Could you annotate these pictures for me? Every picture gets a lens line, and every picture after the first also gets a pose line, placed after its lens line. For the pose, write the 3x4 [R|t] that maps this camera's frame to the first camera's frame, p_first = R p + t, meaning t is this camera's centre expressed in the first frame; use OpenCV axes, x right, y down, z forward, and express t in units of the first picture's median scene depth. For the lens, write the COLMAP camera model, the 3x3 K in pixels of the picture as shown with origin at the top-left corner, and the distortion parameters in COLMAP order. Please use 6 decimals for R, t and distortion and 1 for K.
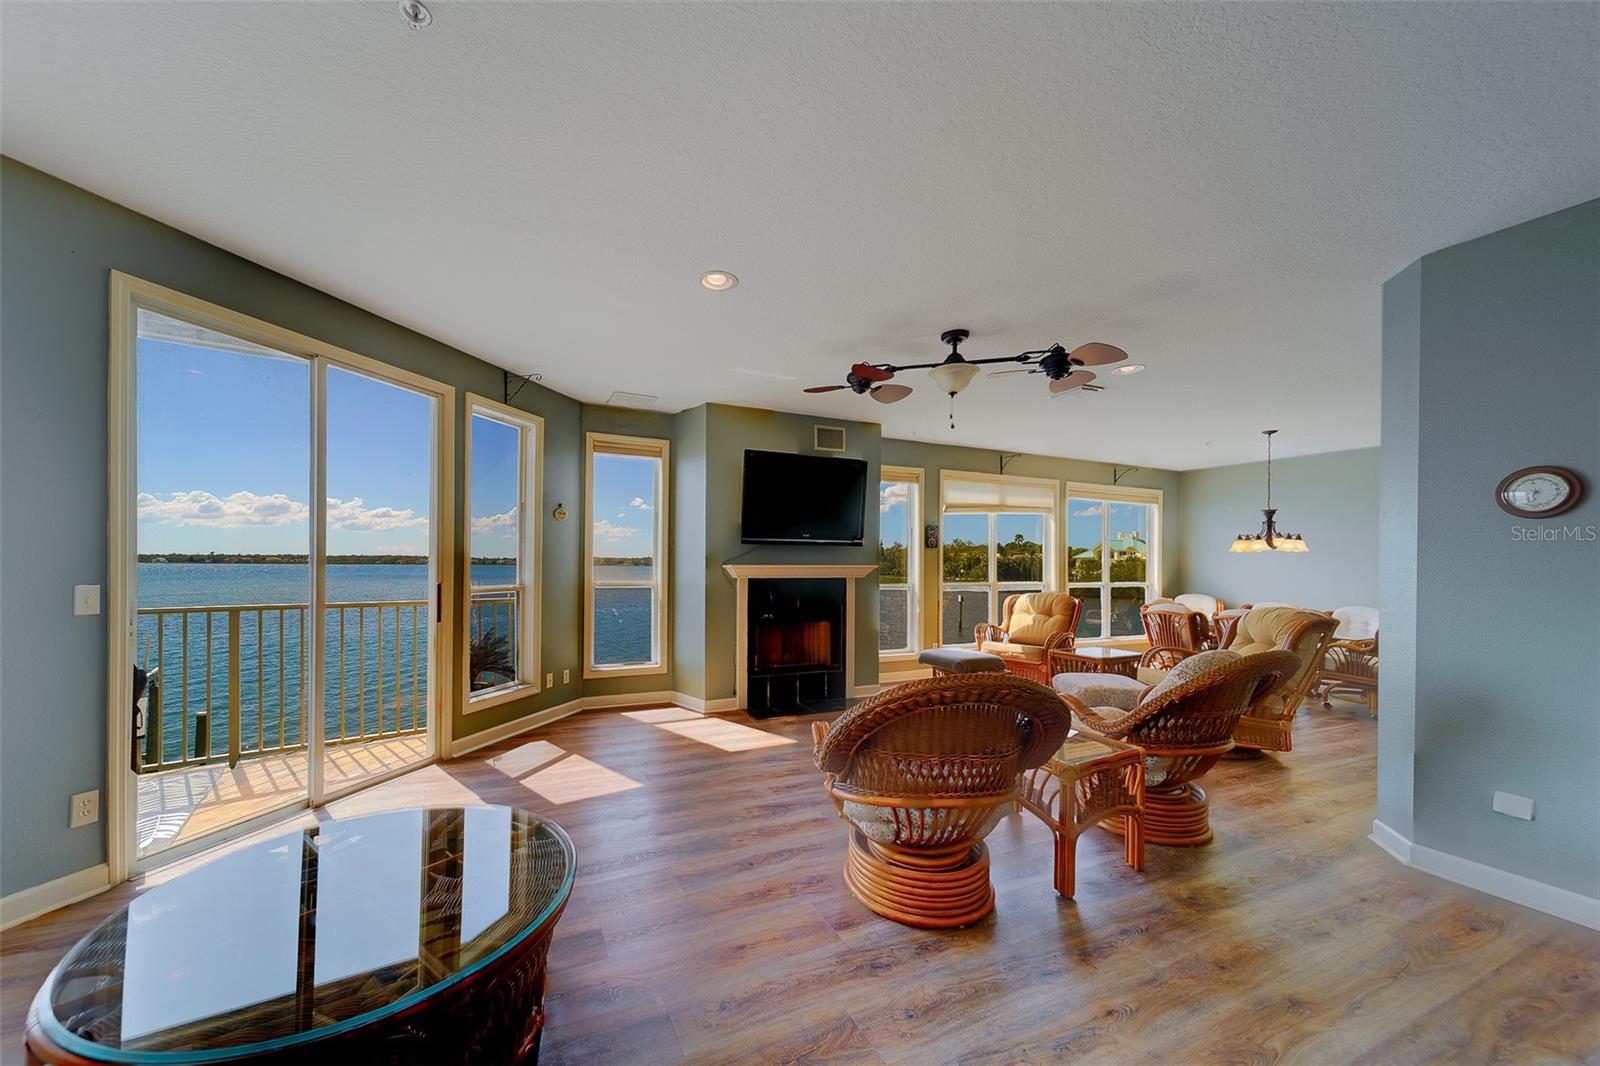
lens RADIAL K [[566.4, 0, 776.4], [0, 566.4, 561.4], [0, 0, 1]] dist [0.000522, -0.000009]
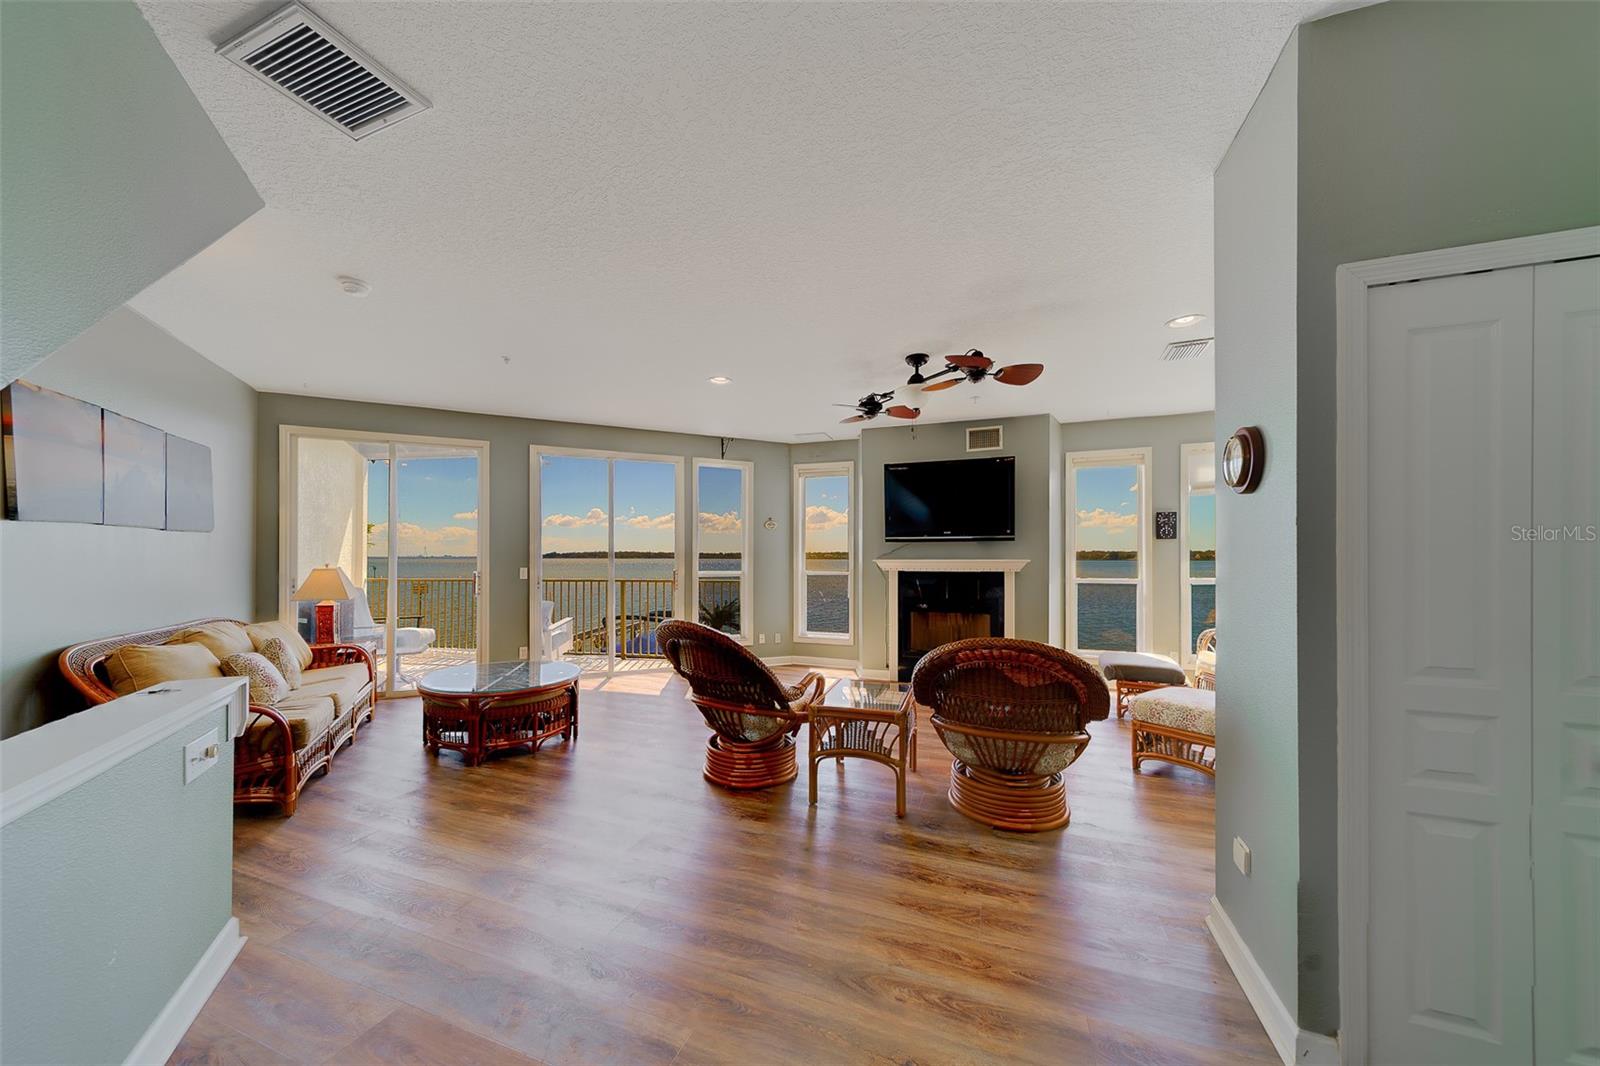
lens RADIAL K [[558.1, 0, 787.8], [0, 558.1, 553.6], [0, 0, 1]] dist [0.001644, 0.000102]
pose [[0.732622, -0.010969, -0.680548, 0.641348], [0.003685, 0.999919, -0.012150, 0.008252], [0.680626, 0.006394, 0.732603, -0.012385]]
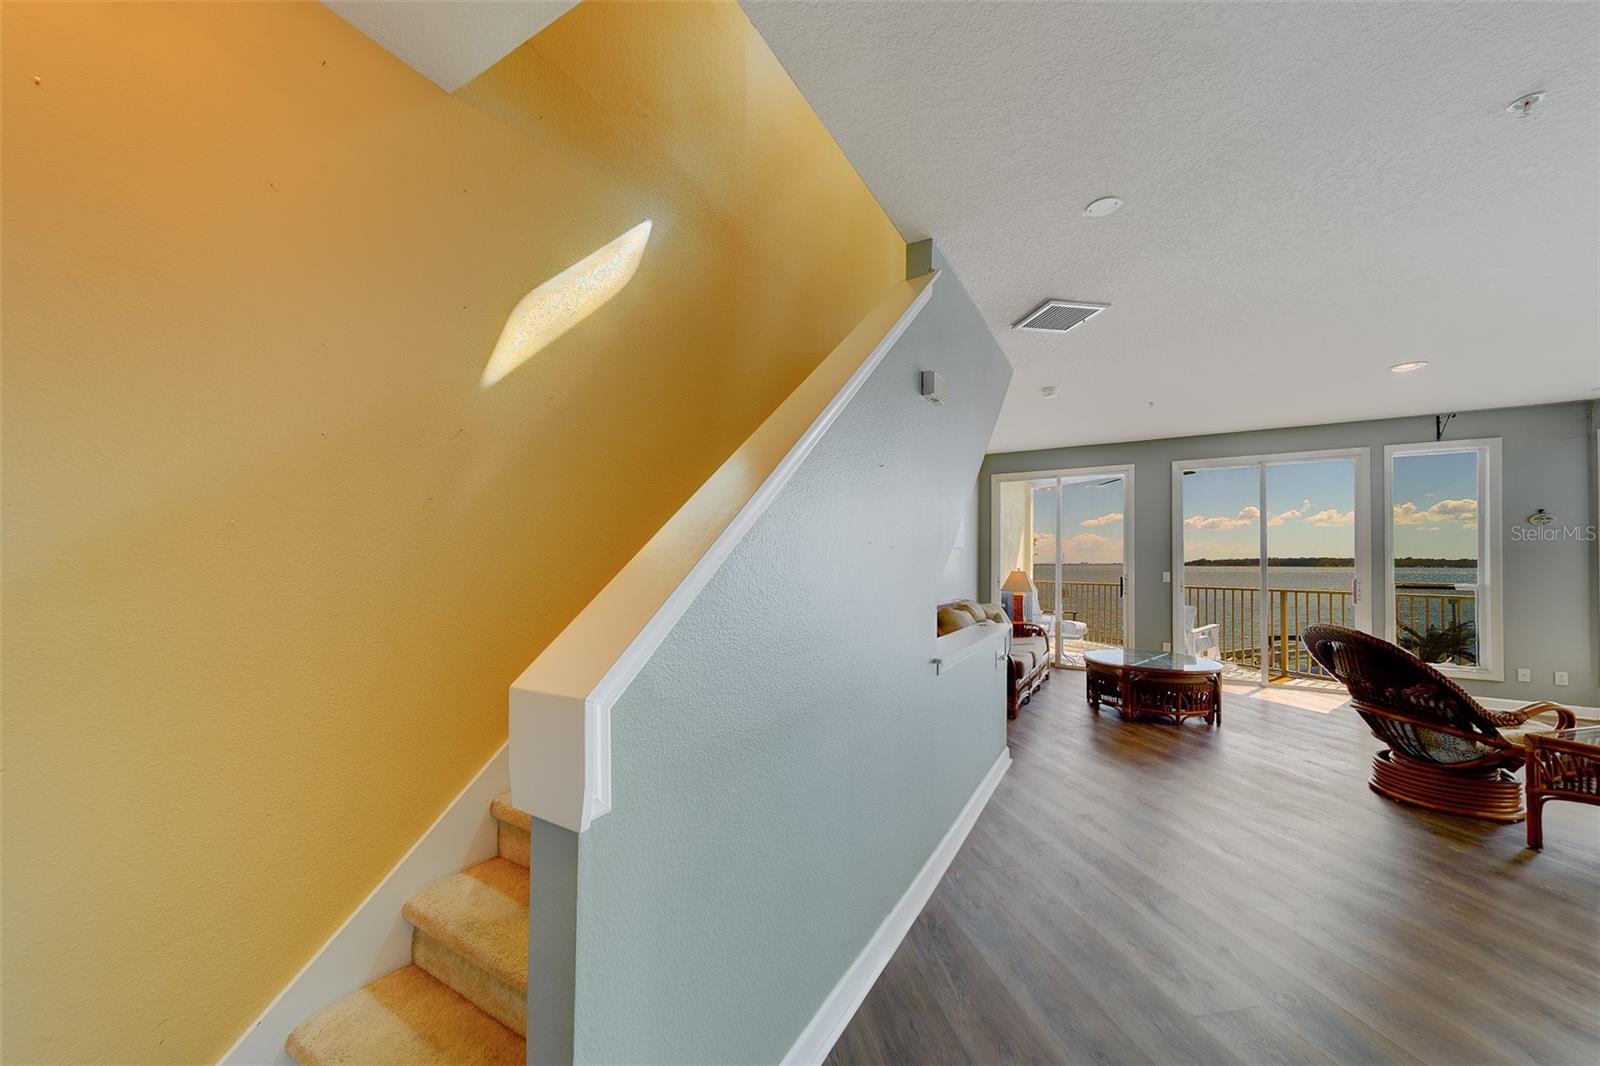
lens RADIAL K [[558.1, 0, 787.8], [0, 558.1, 553.6], [0, 0, 1]] dist [0.001644, 0.000102]
pose [[-0.210838, -0.022295, -0.977267, 0.950126], [-0.009625, 0.999739, -0.020731, 0.012645], [0.977474, 0.005036, -0.210997, -0.141136]]
